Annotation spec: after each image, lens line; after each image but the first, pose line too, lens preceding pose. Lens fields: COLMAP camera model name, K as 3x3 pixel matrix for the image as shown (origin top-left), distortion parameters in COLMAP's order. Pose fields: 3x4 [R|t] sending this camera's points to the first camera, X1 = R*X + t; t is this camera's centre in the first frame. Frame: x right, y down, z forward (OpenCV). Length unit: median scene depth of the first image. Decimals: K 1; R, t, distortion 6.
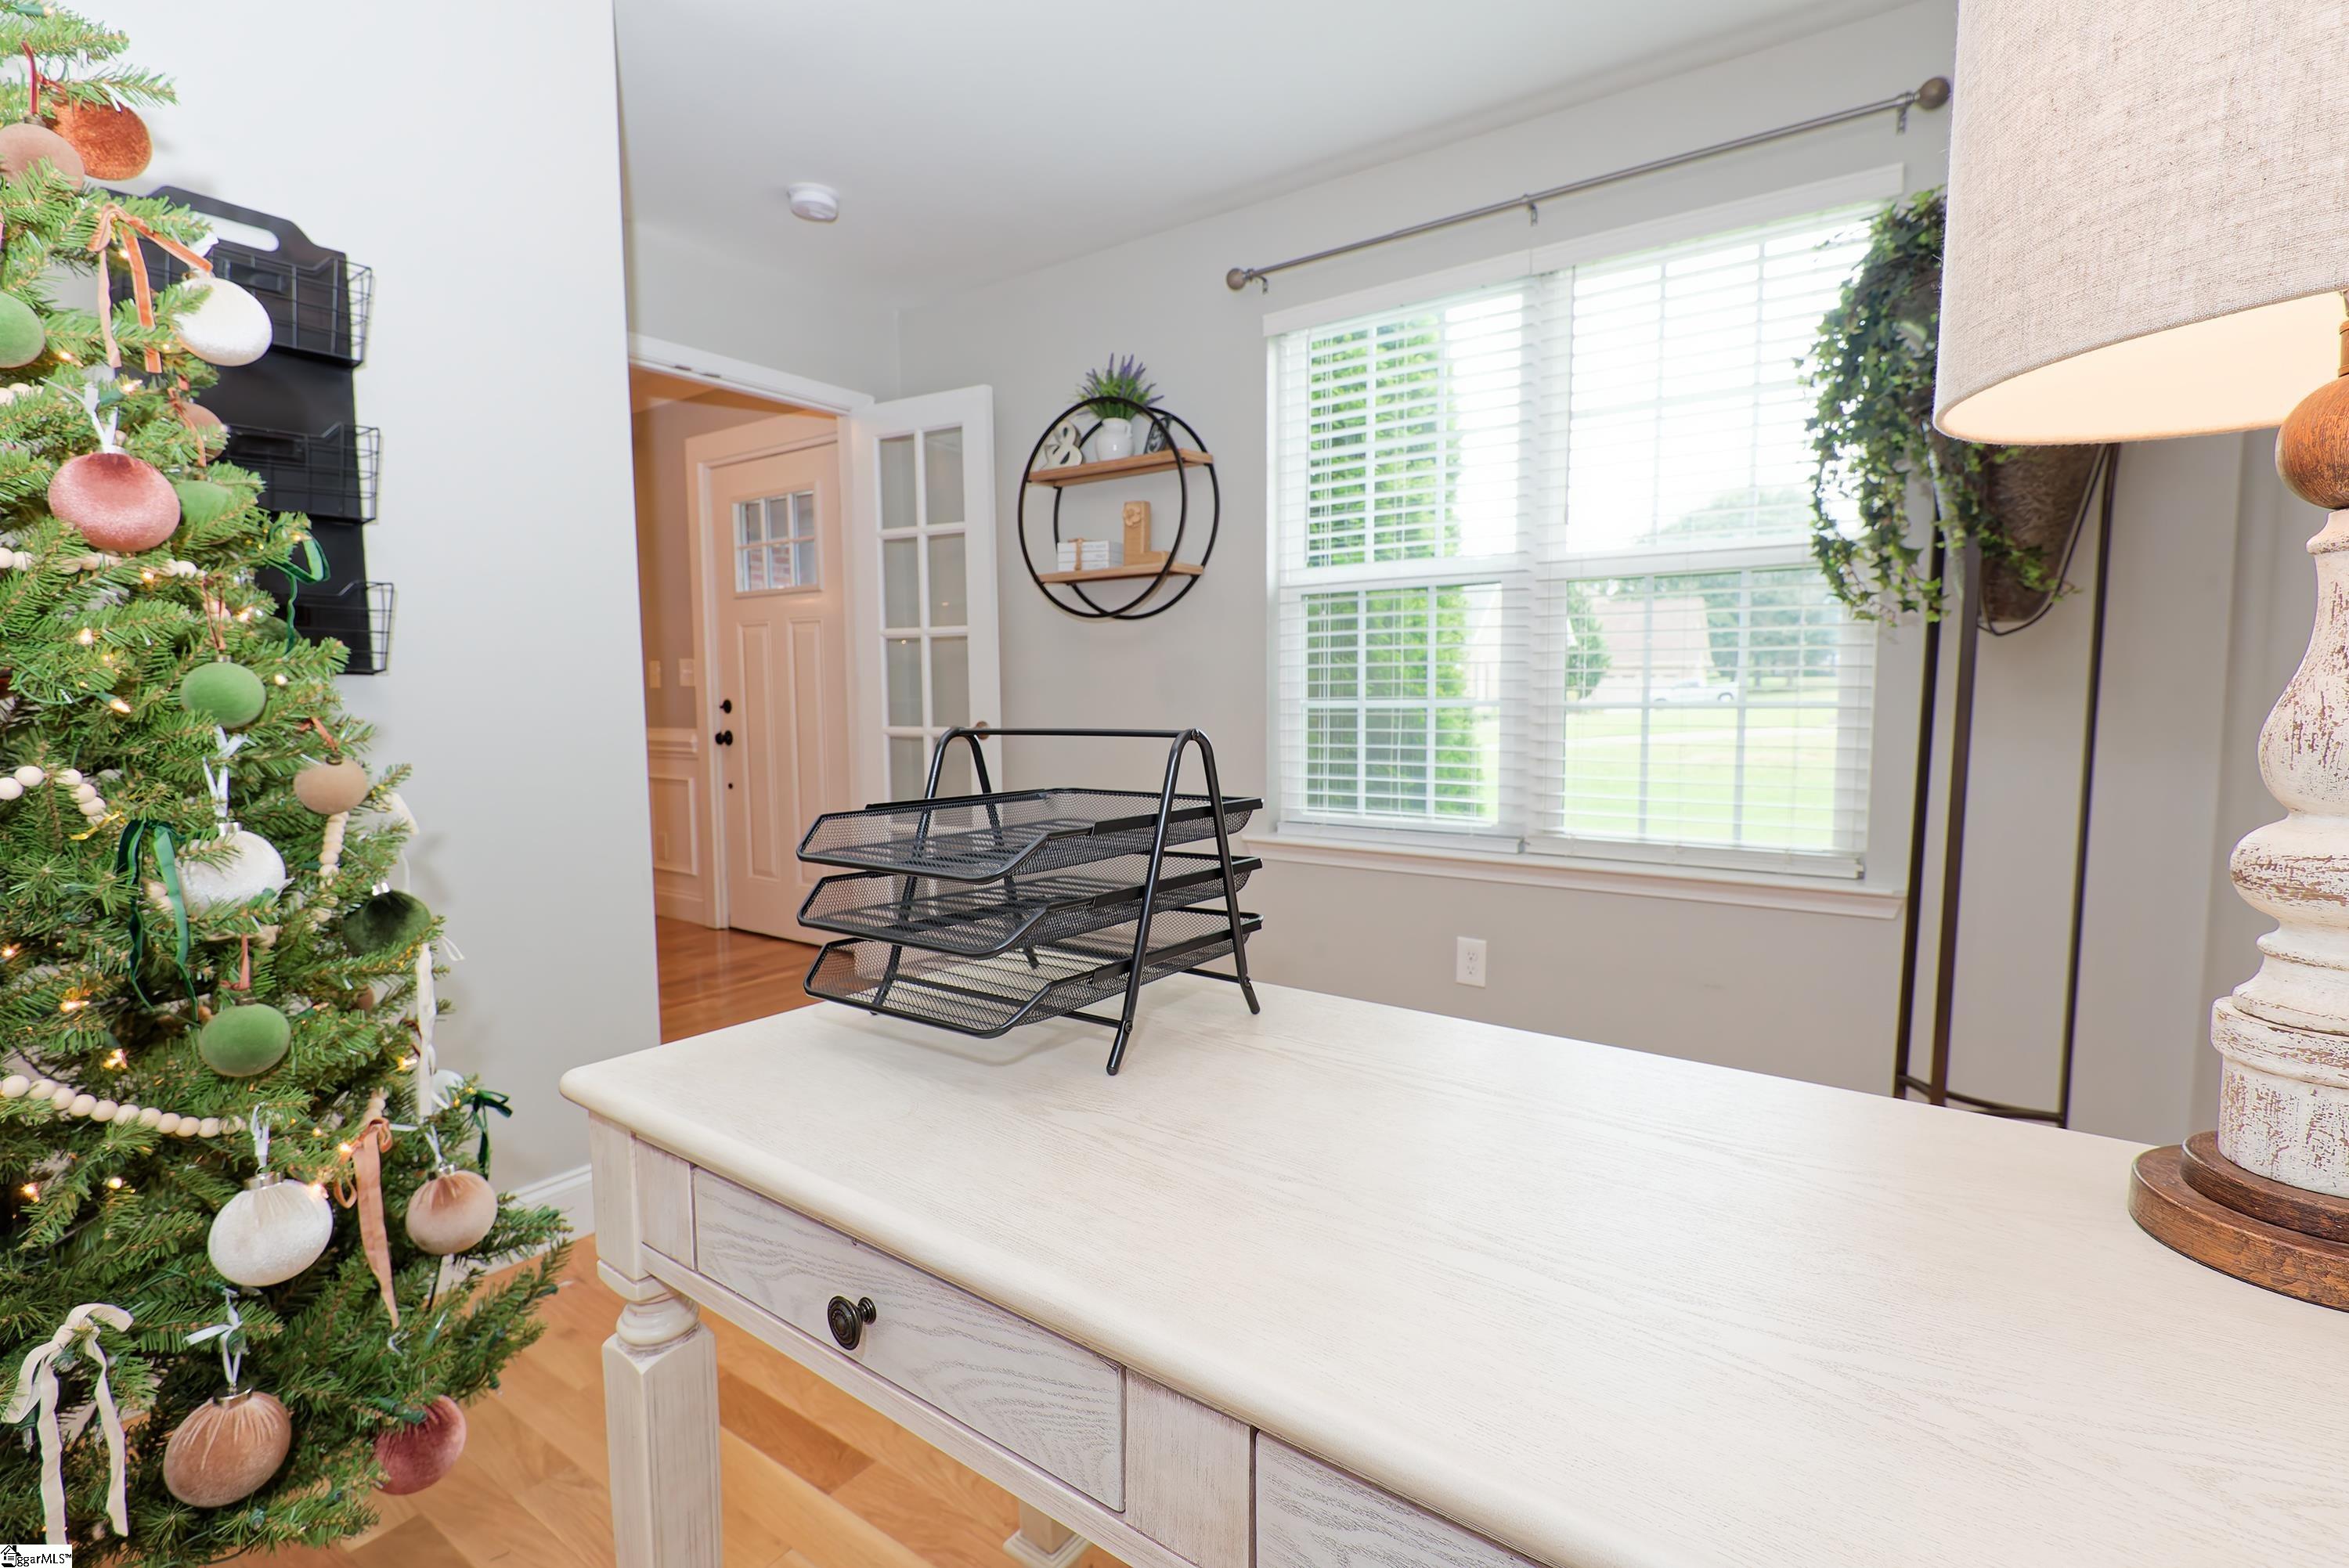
lens RADIAL K [[1125.9, 0, 1174.0], [0, 1125.9, 788.3], [0, 0, 1]] dist [0.006603, -0.003563]
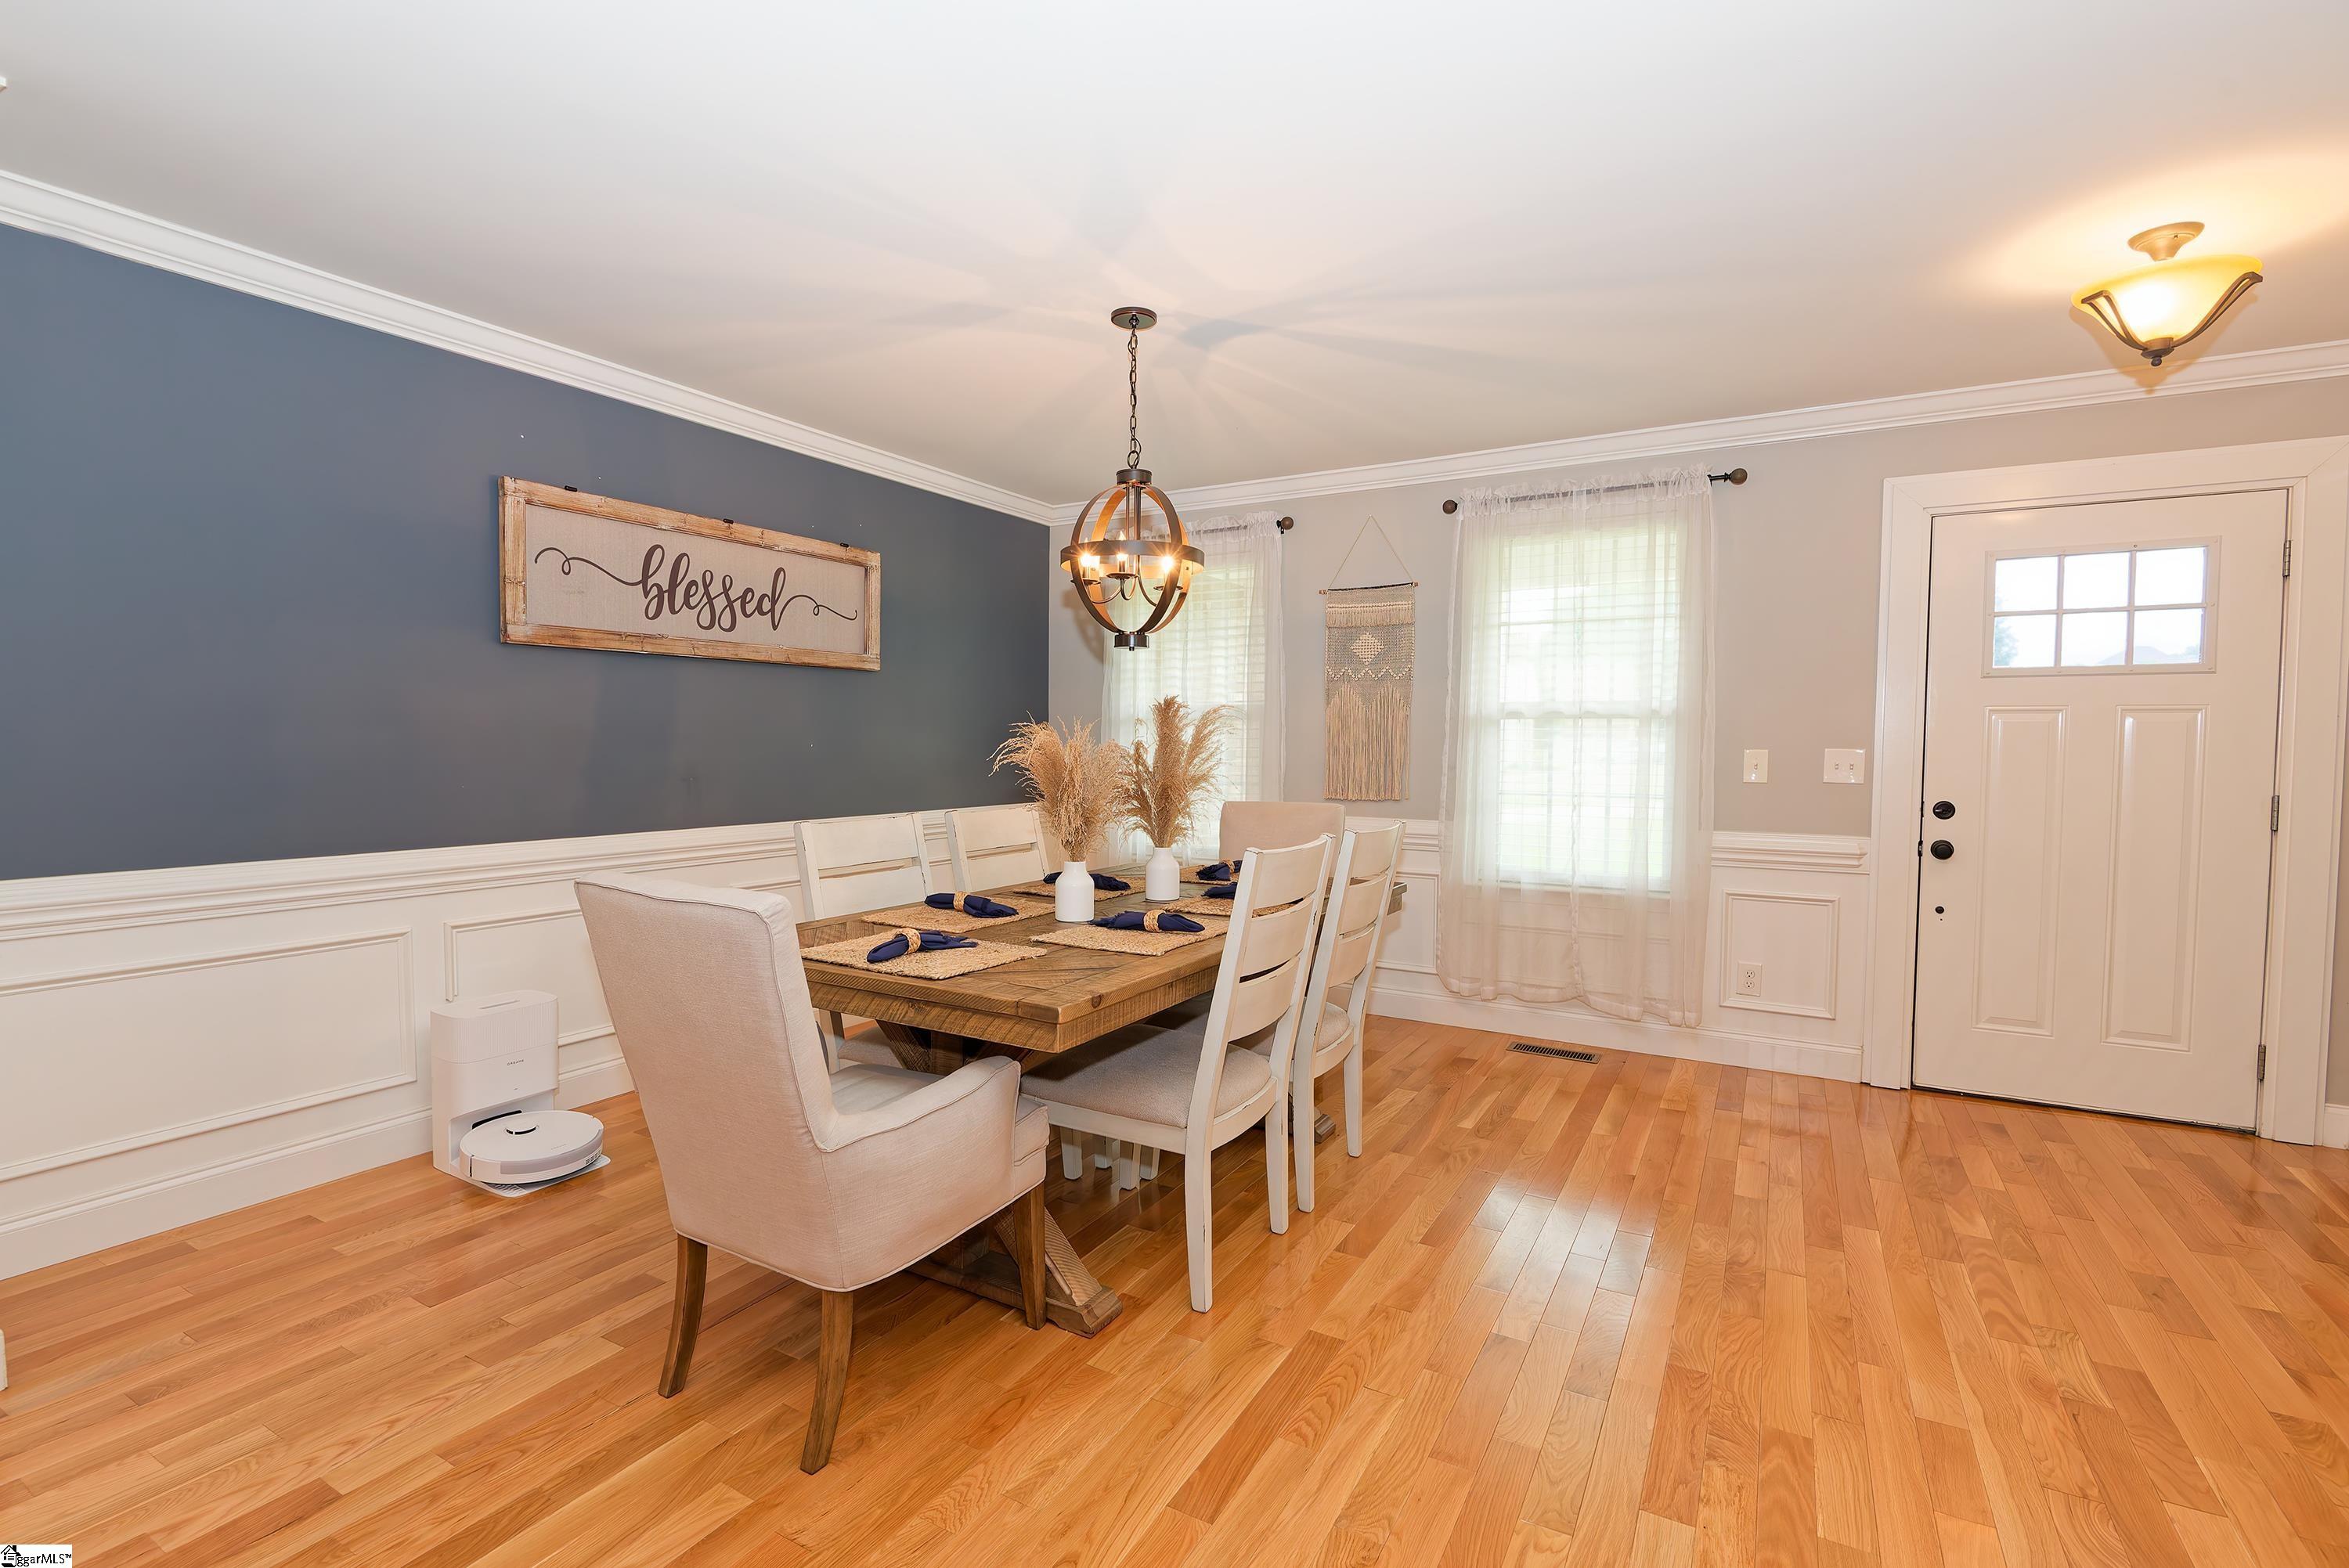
lens RADIAL K [[1067.8, 0, 1161.3], [0, 1067.8, 793.6], [0, 0, 1]] dist [-0.001732, -0.003404]
pose [[0.993958, 0.003477, 0.109708, -1.027837], [0.000926, 0.999197, -0.040054, -0.054585], [-0.109760, 0.039913, 0.993156, 0.311146]]
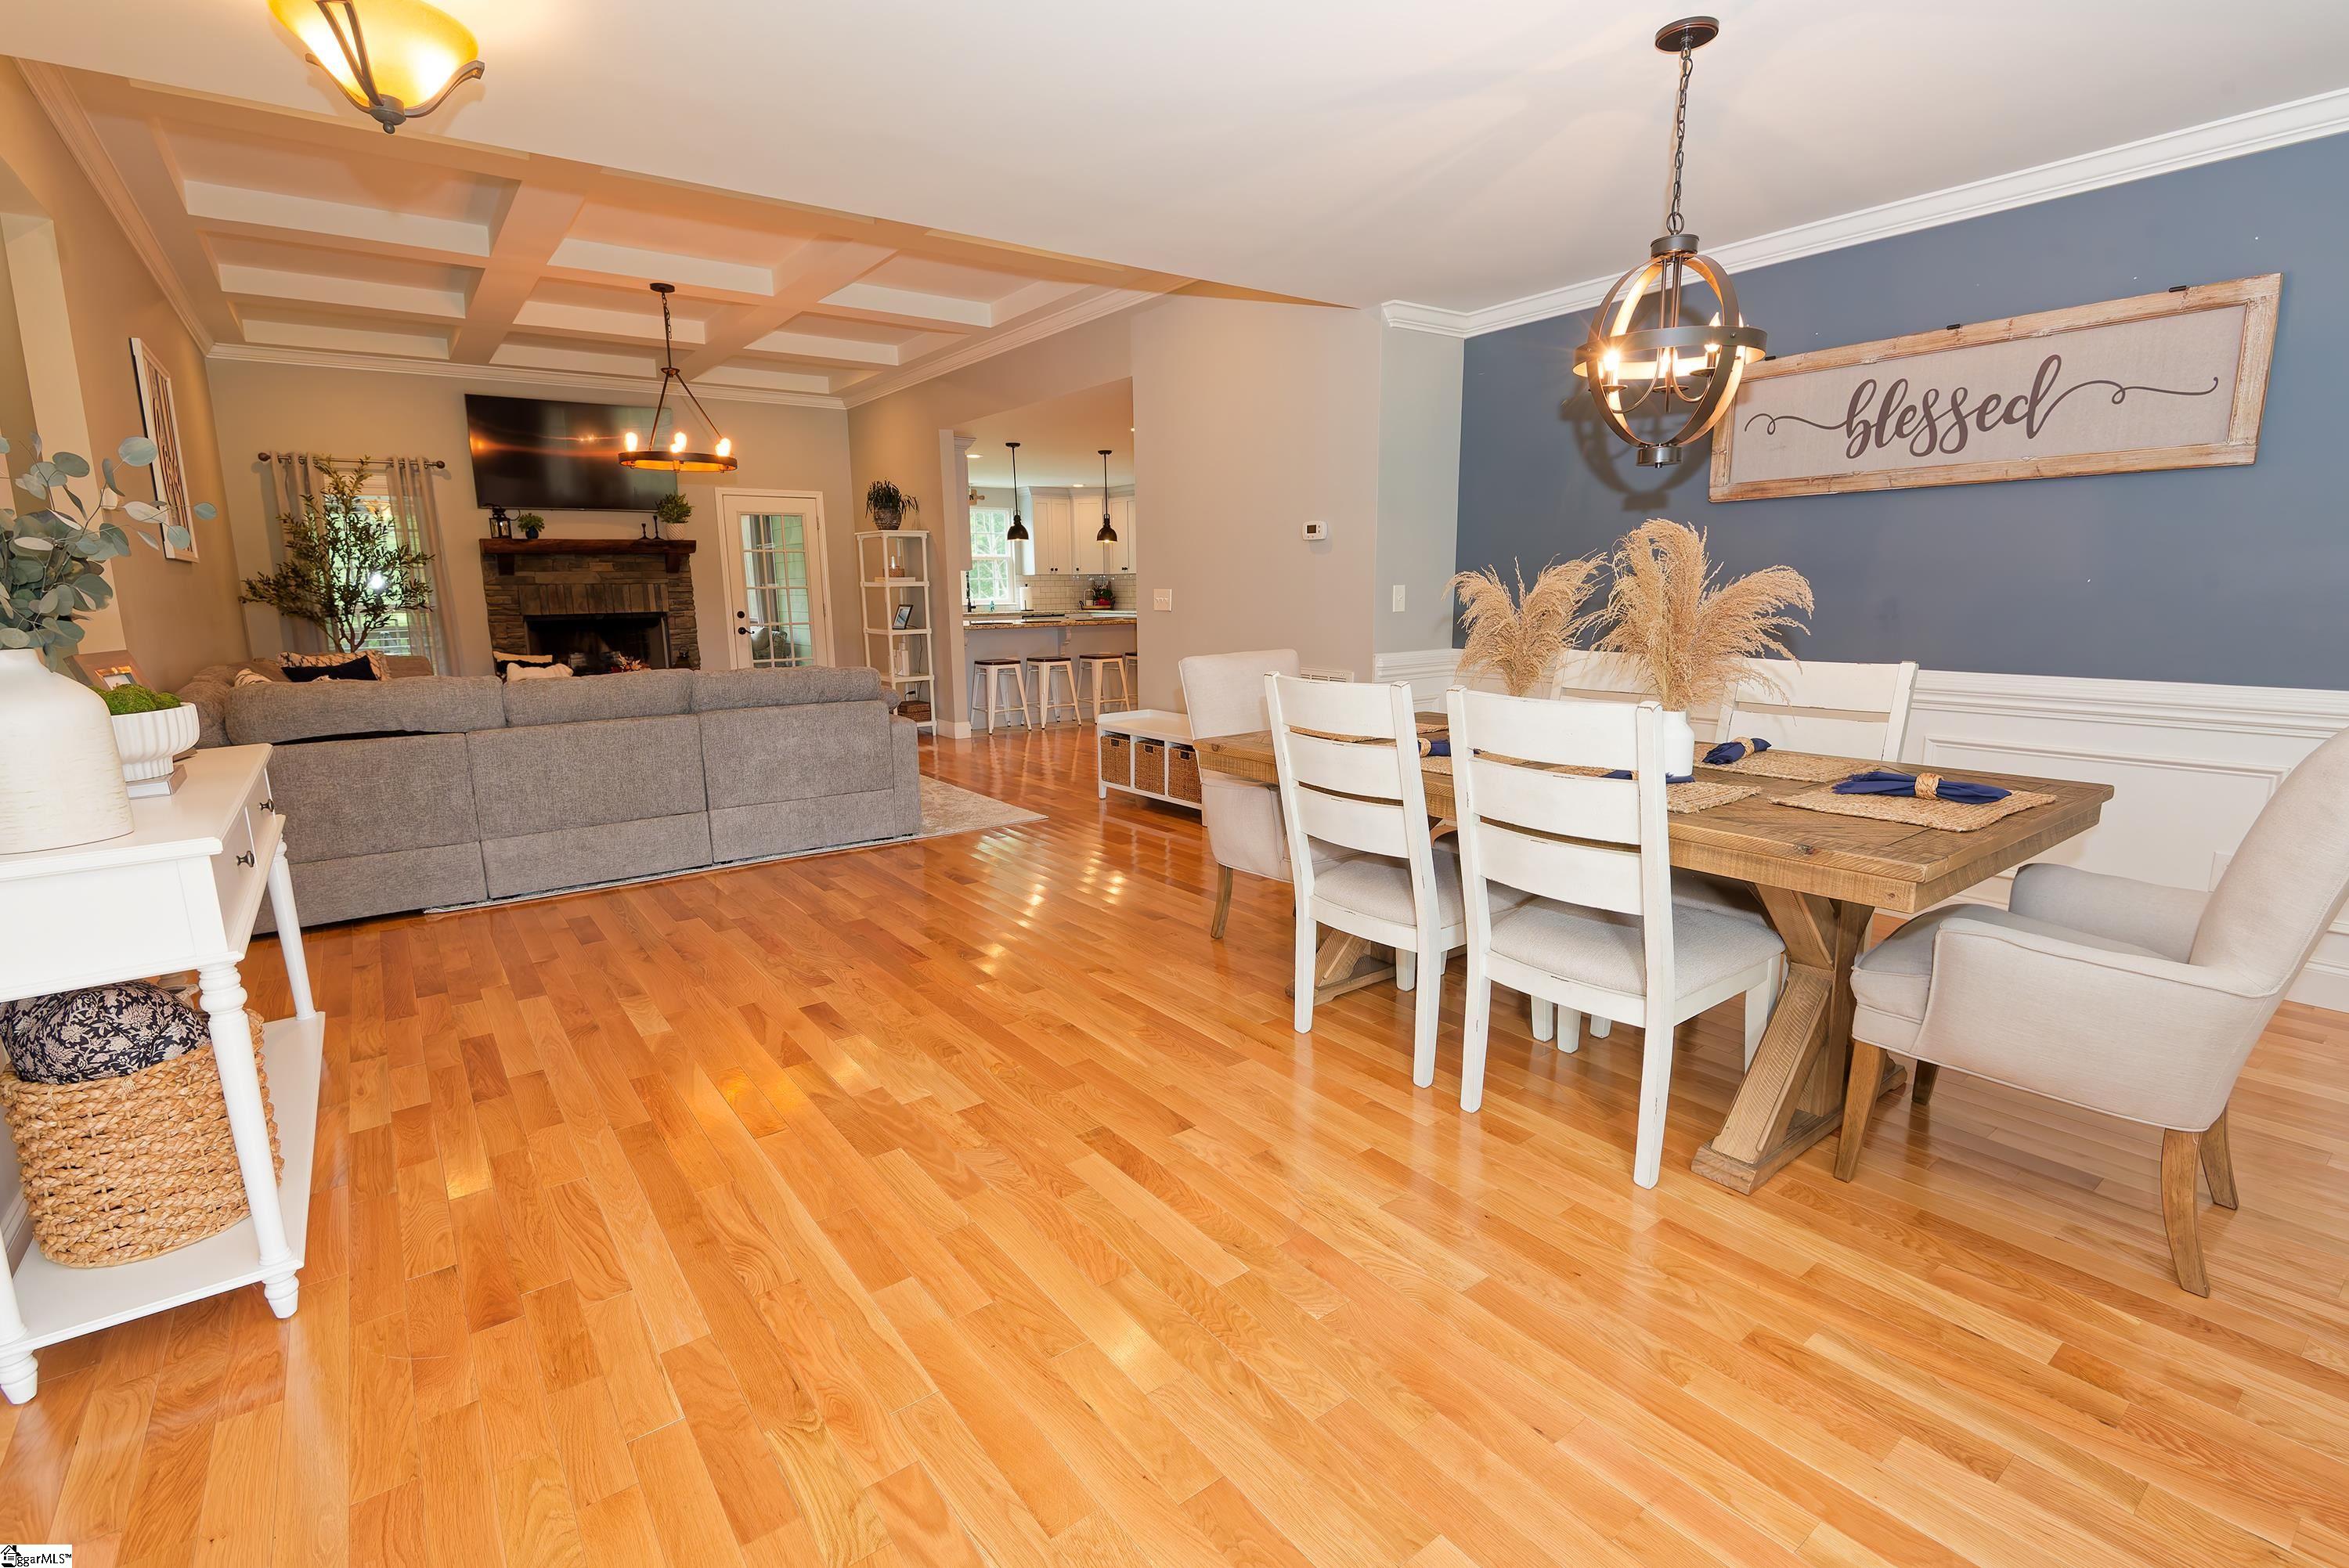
lens RADIAL K [[1067.8, 0, 1183.3], [0, 1067.8, 781.2], [0, 0, 1]] dist [-0.001732, -0.003404]
pose [[-0.277048, 0.180866, -0.943680, -0.396617], [-0.067893, 0.975985, 0.206990, -0.106190], [0.958455, 0.121415, -0.258115, 0.855837]]
